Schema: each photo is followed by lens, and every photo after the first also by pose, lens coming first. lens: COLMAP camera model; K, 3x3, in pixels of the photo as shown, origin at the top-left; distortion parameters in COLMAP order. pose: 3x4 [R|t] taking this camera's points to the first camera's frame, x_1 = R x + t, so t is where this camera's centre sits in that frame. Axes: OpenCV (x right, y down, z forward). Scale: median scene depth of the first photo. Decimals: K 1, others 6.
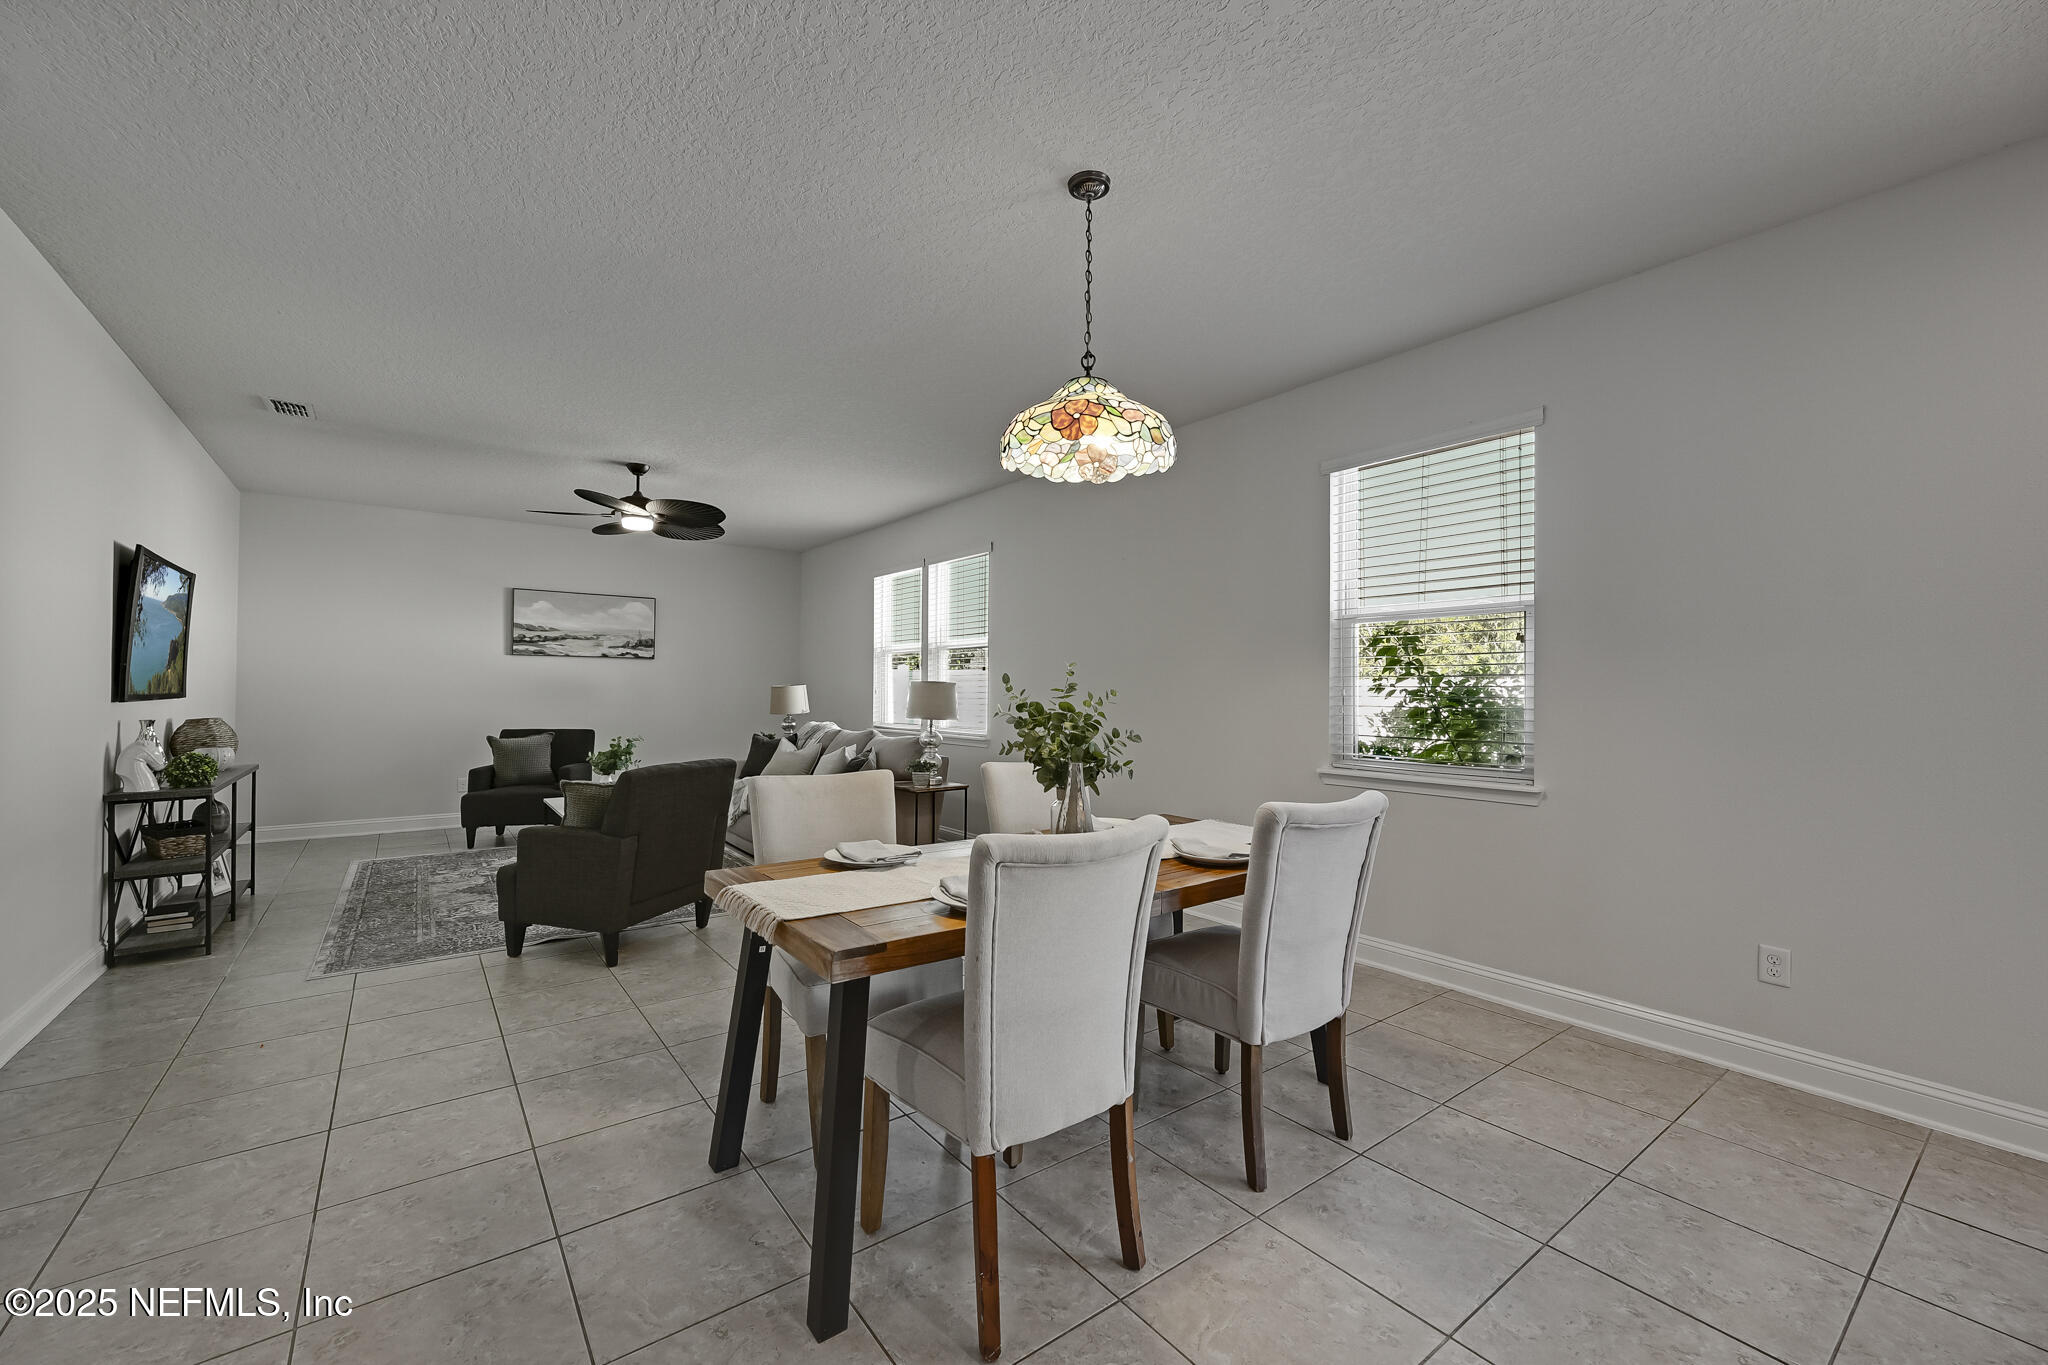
lens RADIAL K [[818.3, 0, 1015.9], [0, 818.3, 683.3], [0, 0, 1]] dist [0.003342, 0.000758]
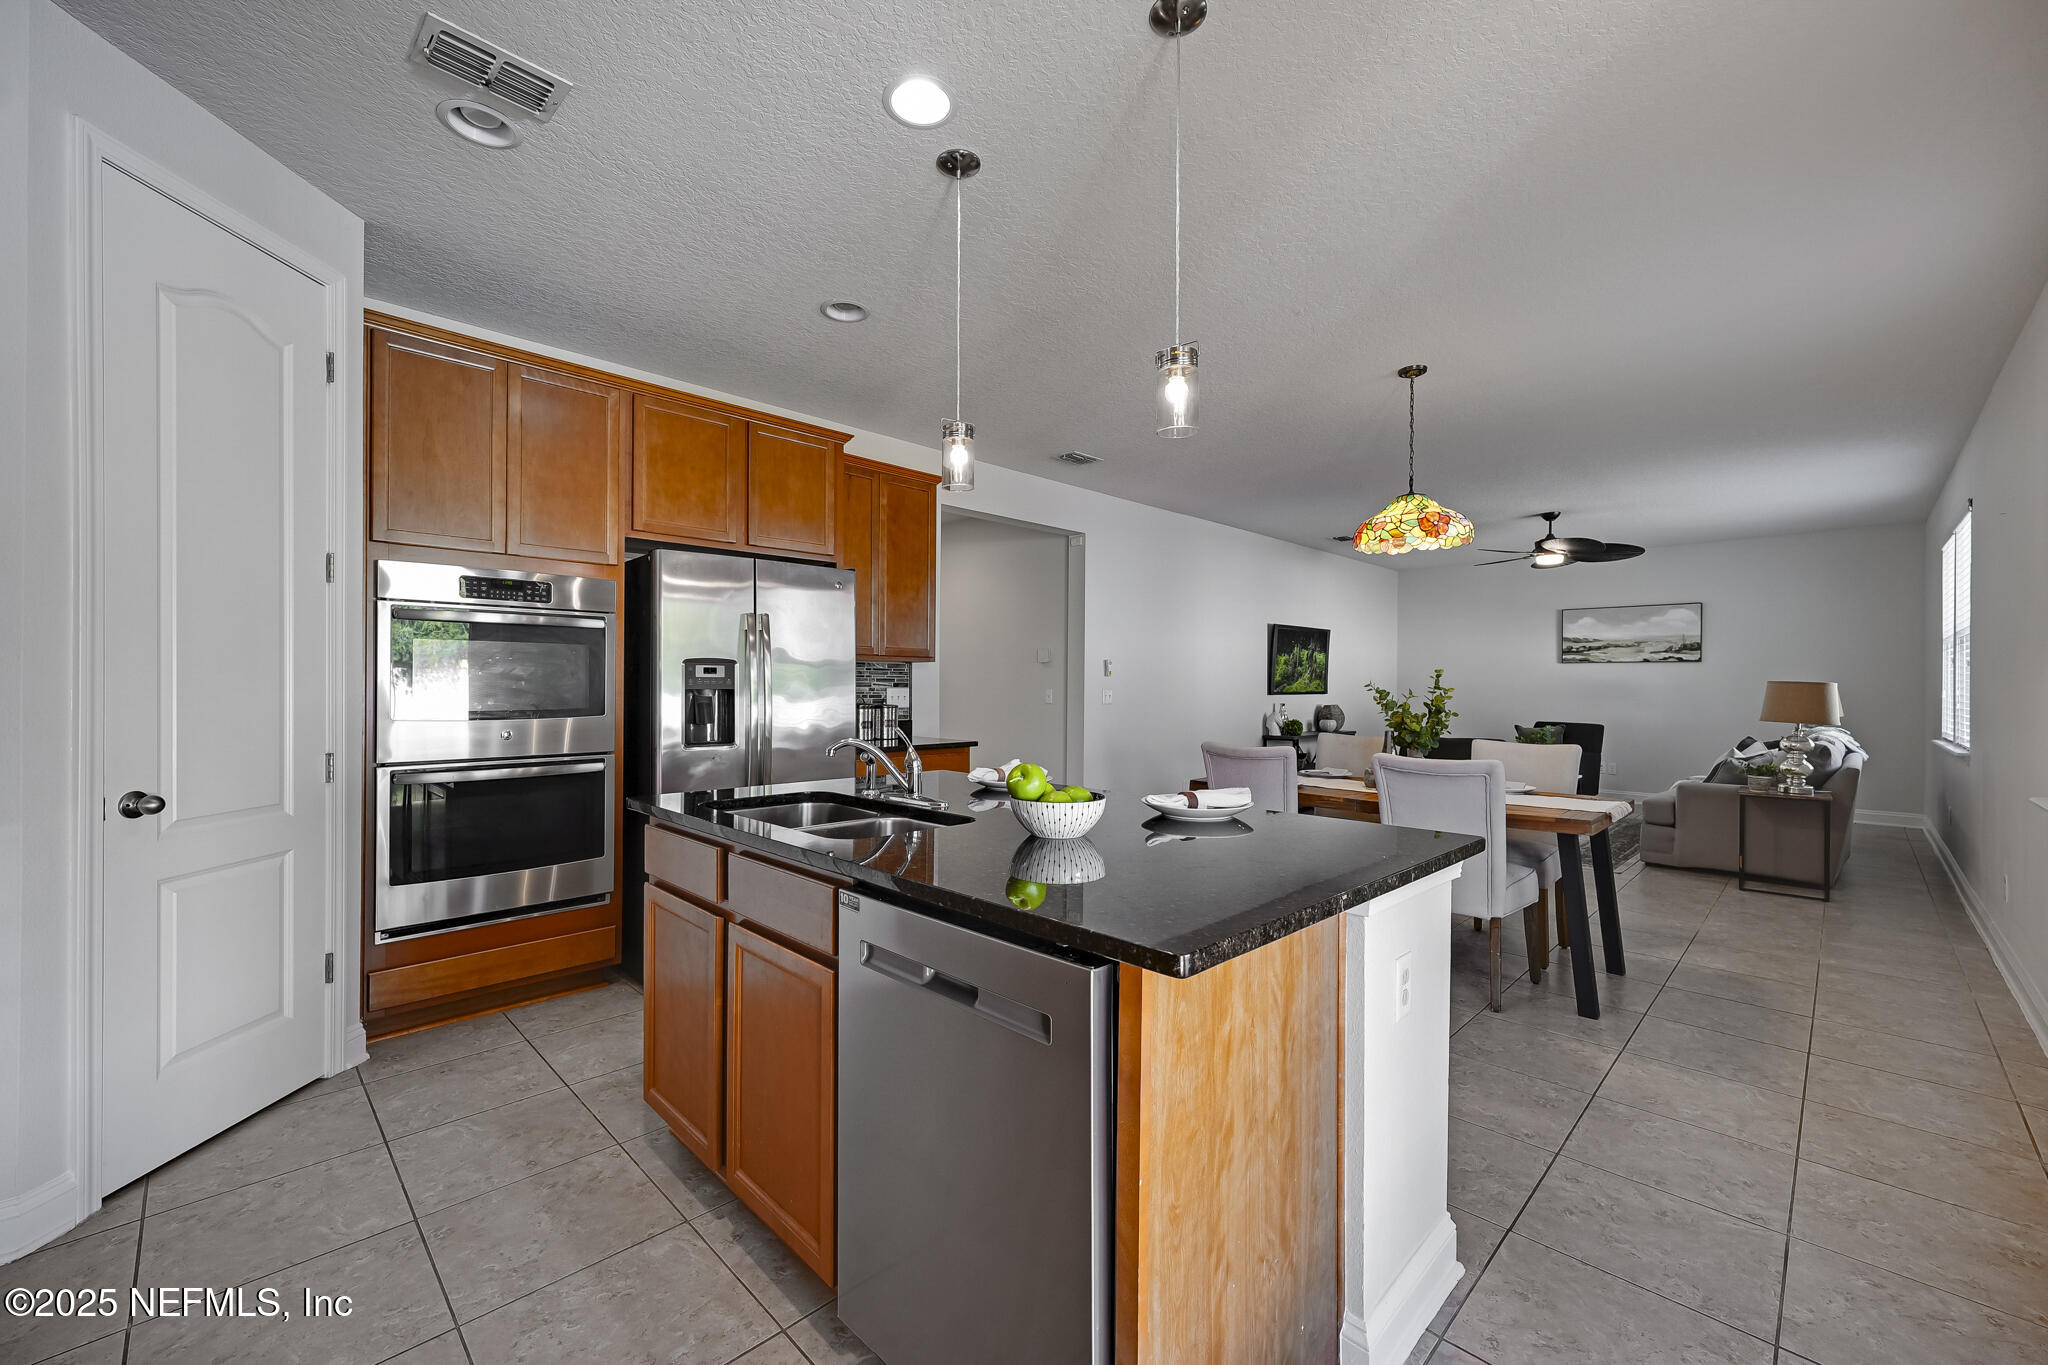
lens RADIAL K [[818.3, 0, 1012.4], [0, 818.3, 686.8], [0, 0, 1]] dist [0.003342, 0.000758]
pose [[0.133430, -0.004276, -0.991049, 0.511156], [0.003790, 0.999986, -0.003804, 0.003119], [0.991051, -0.003249, 0.133444, 0.003237]]
